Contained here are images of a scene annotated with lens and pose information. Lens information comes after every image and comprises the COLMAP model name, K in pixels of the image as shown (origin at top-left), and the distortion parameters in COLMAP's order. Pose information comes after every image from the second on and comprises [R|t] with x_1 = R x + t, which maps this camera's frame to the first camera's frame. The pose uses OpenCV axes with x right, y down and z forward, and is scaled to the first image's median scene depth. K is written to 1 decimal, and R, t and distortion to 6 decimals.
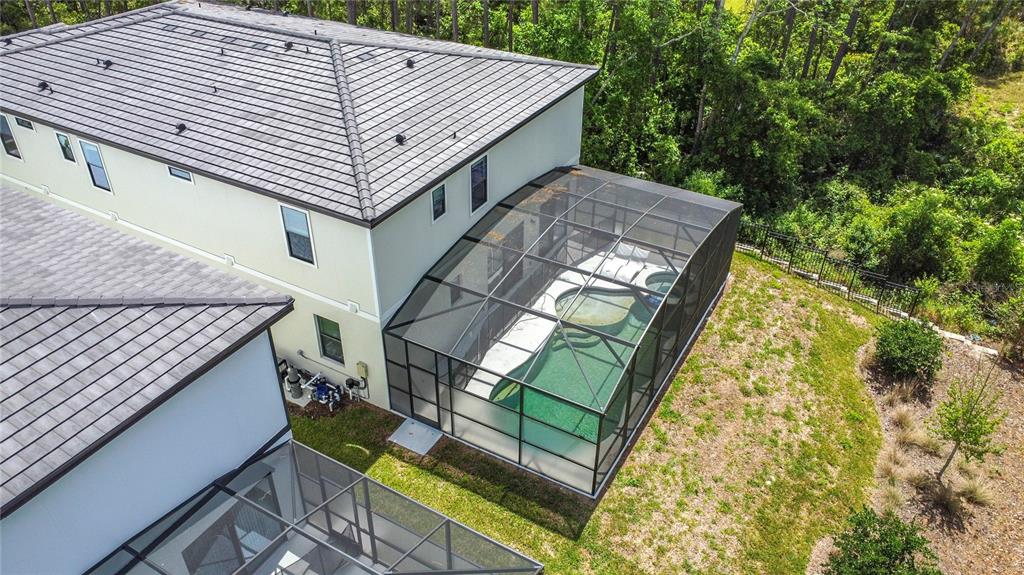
lens RADIAL K [[739.5, 0, 515.8], [0, 739.5, 288.2], [0, 0, 1]] dist [-0.040284, 0.000354]
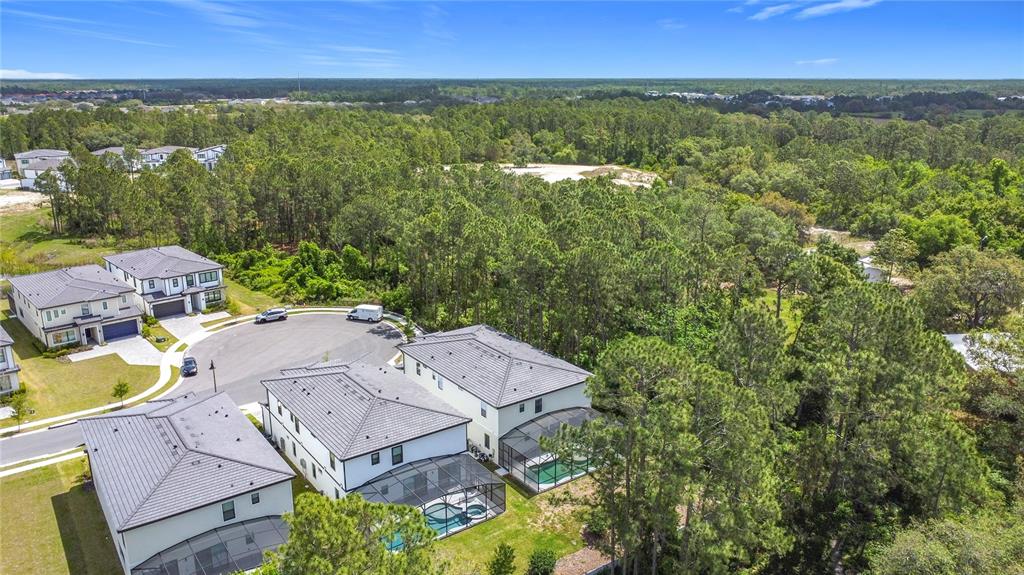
lens RADIAL K [[739.5, 0, 513.3], [0, 739.5, 287.9], [0, 0, 1]] dist [-0.040284, 0.000354]
pose [[0.909107, 0.099854, -0.404417, 1.233744], [-0.223824, 0.935886, -0.272065, 0.319977], [0.351322, 0.337855, 0.873171, -2.321644]]
